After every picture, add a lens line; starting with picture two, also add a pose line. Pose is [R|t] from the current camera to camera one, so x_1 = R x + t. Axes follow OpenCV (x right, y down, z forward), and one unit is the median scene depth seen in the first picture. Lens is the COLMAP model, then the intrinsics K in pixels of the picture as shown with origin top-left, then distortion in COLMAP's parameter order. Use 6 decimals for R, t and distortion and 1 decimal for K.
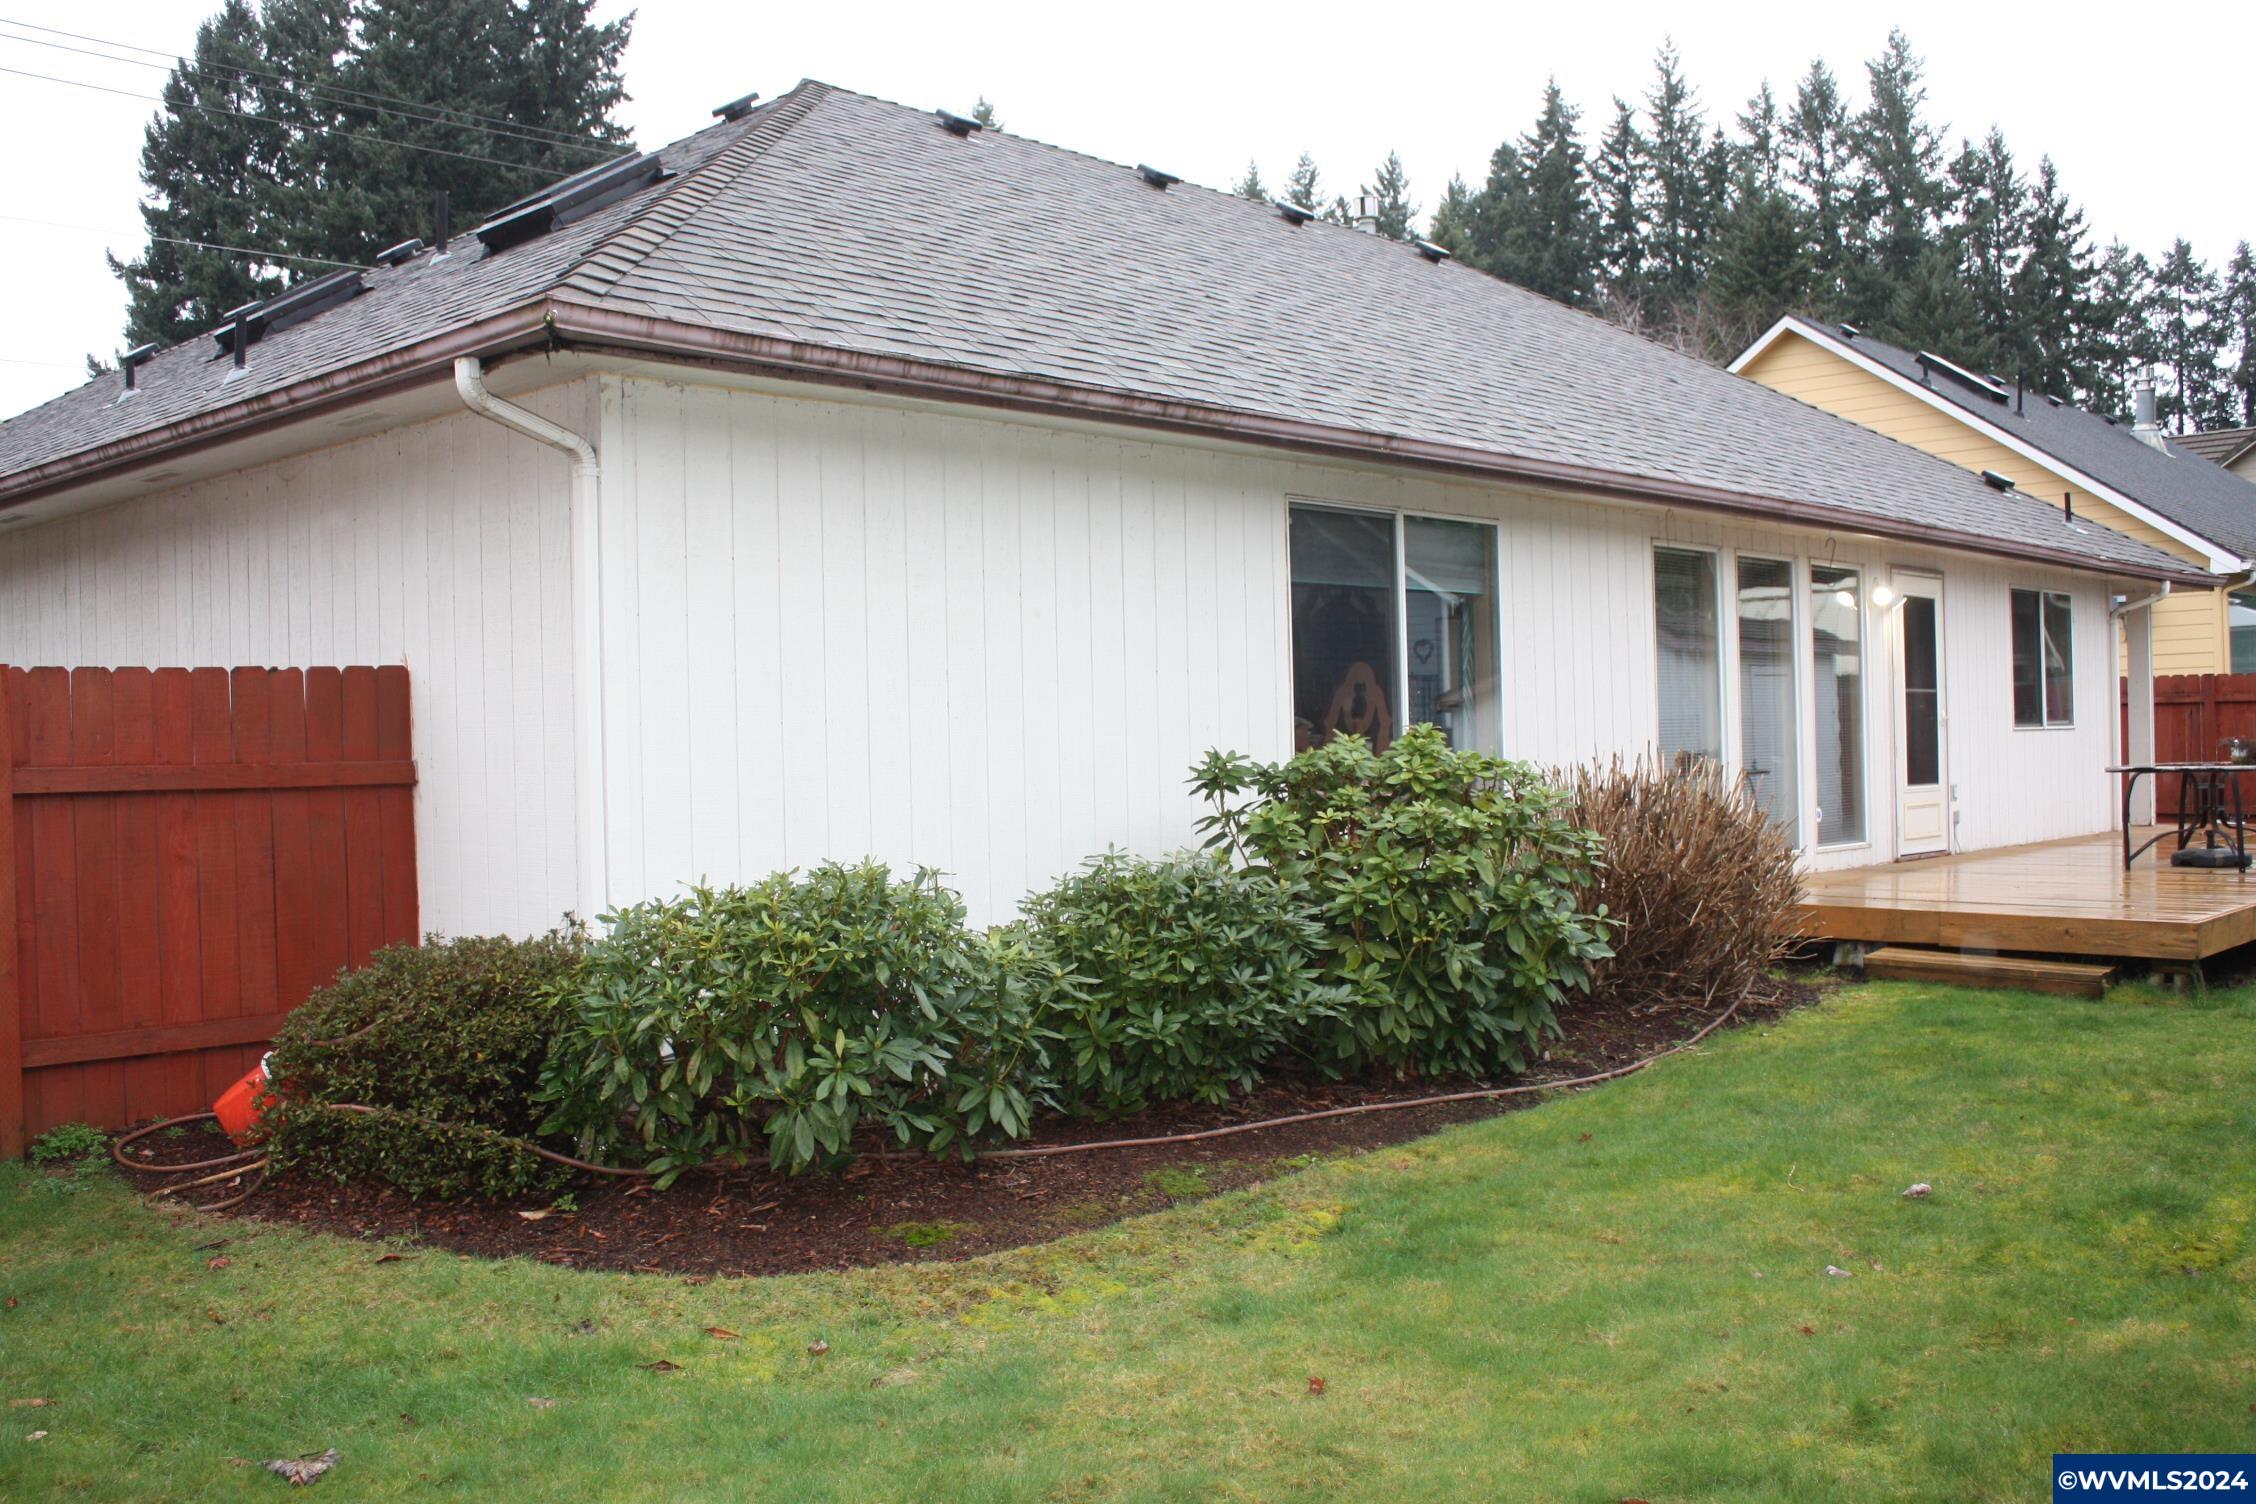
lens RADIAL K [[2094.1, 0, 1128.0], [0, 2094.1, 752.0], [0, 0, 1]] dist [-0.154111, 0.157085]
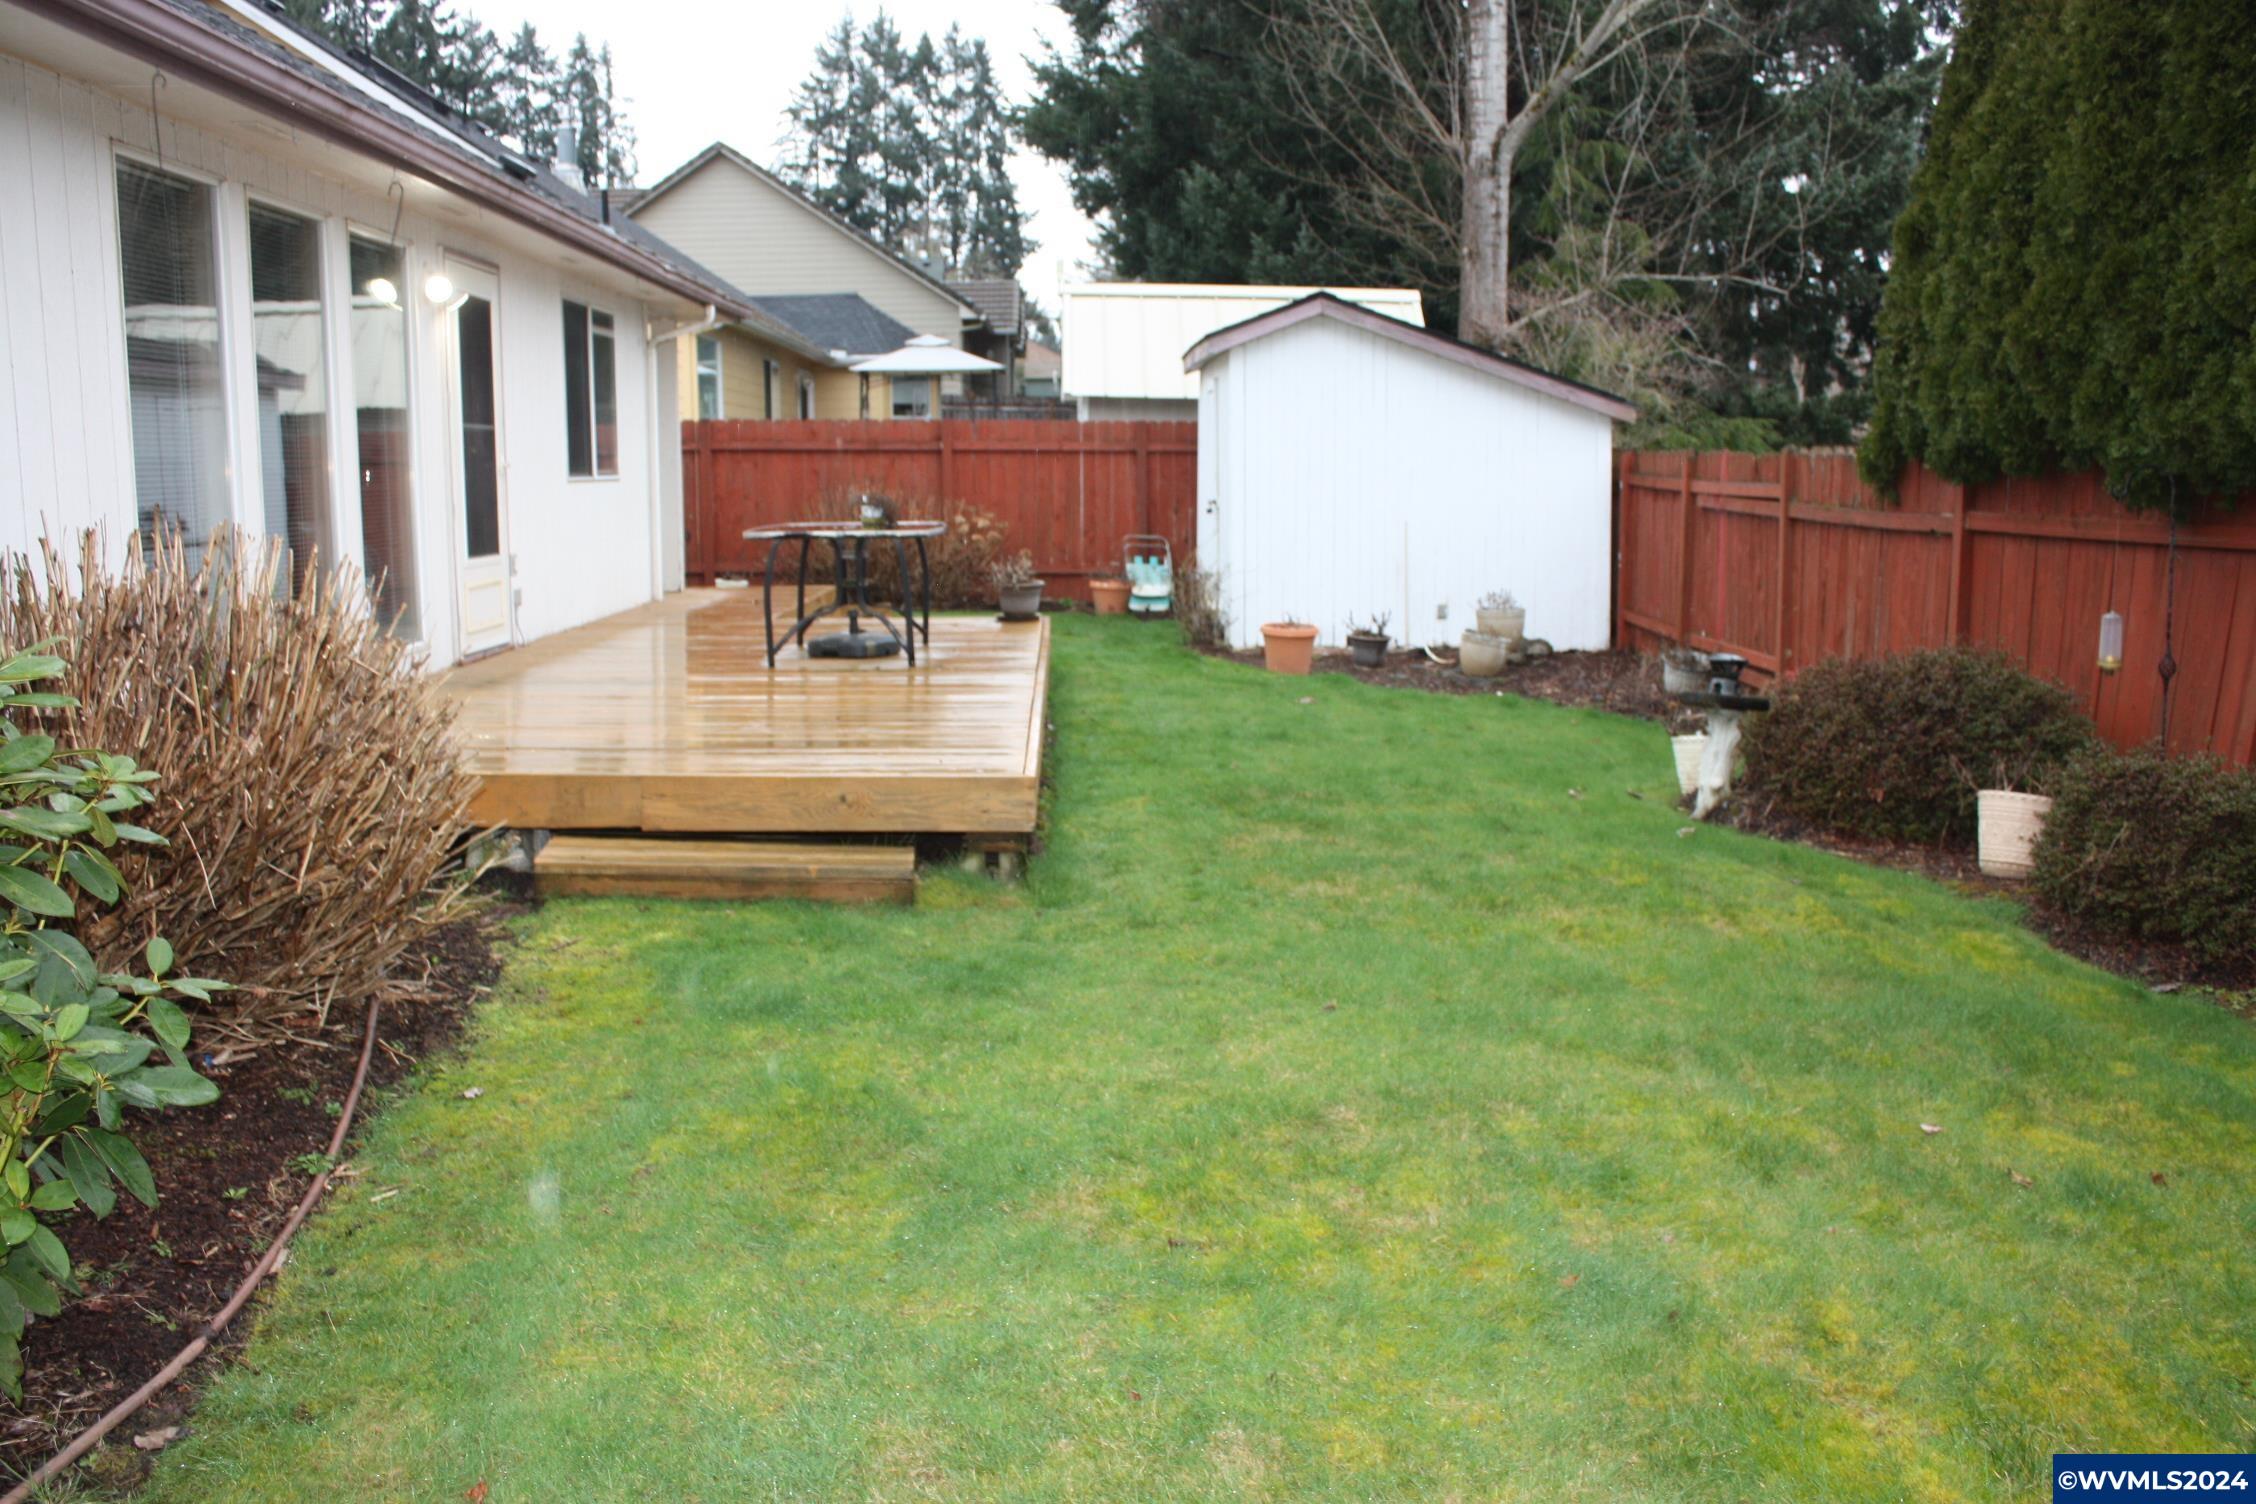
lens RADIAL K [[1997.8, 0, 1128.0], [0, 1997.8, 752.0], [0, 0, 1]] dist [-0.164807, 0.162873]
pose [[0.715136, -0.081140, 0.694260, 0.014931], [-0.008941, 0.992096, 0.125159, -0.001152], [-0.698928, -0.095713, 0.708758, 0.084001]]
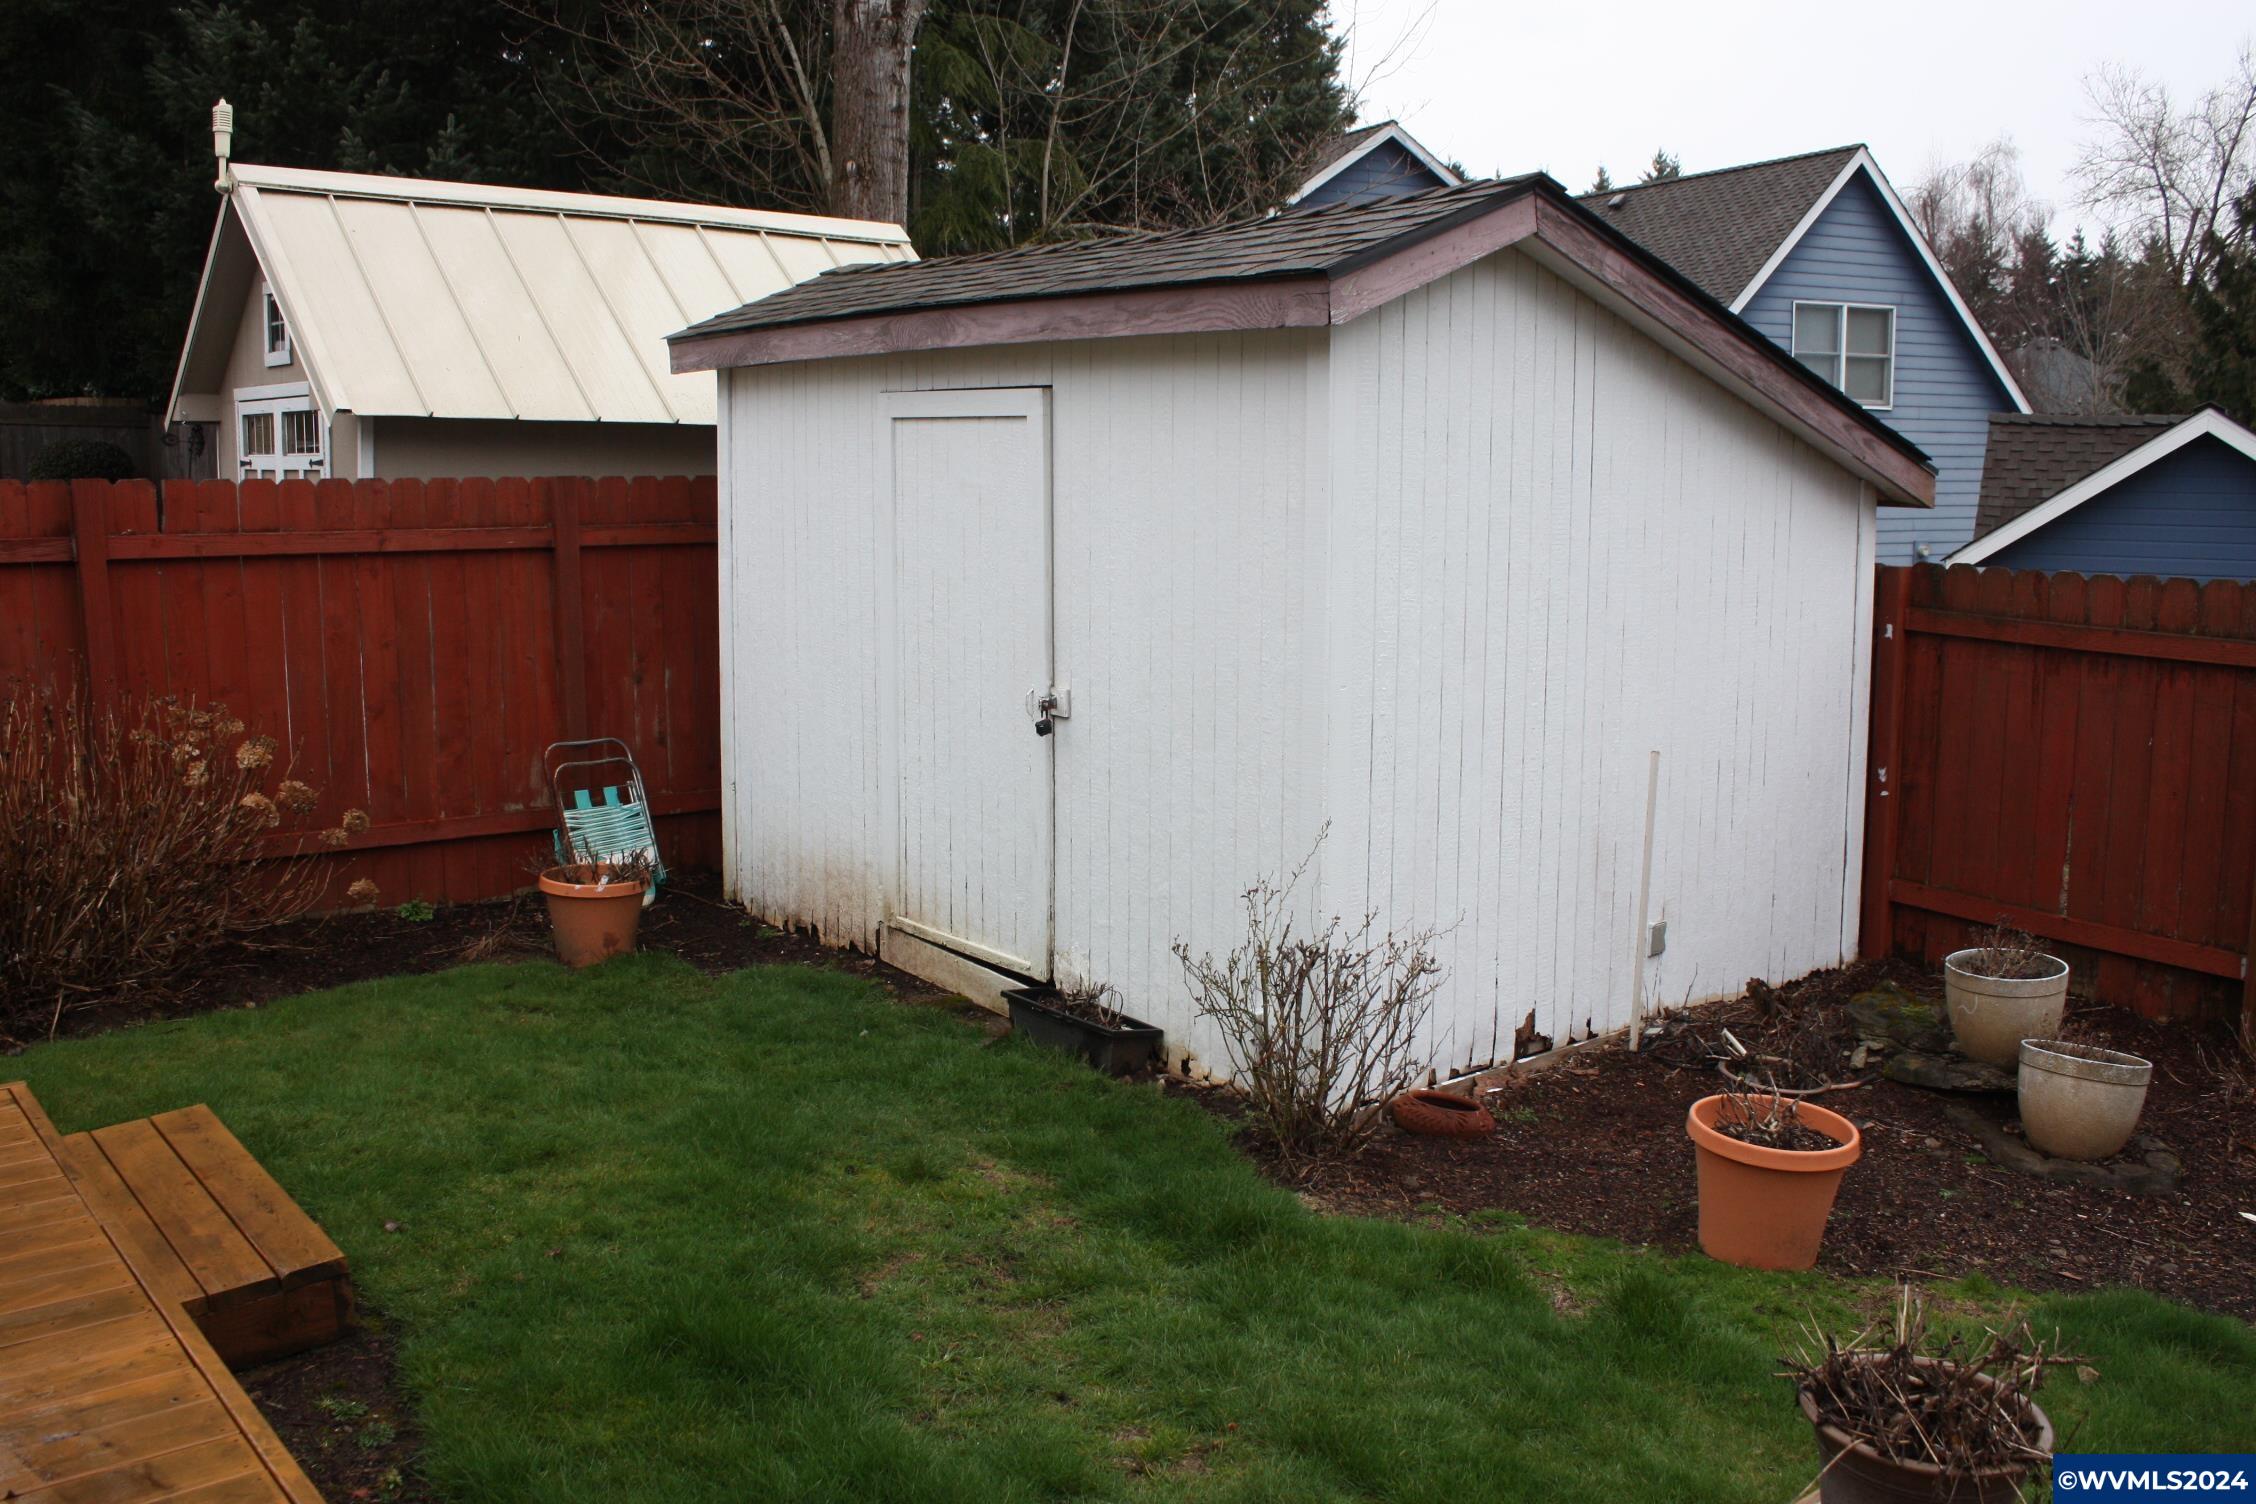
lens RADIAL K [[1997.8, 0, 1128.0], [0, 1997.8, 752.0], [0, 0, 1]] dist [-0.164807, 0.162873]
pose [[0.155006, -0.124836, 0.979994, 0.075737], [0.002977, 0.992039, 0.125899, -0.008093], [-0.987909, -0.016598, 0.154144, 0.190551]]
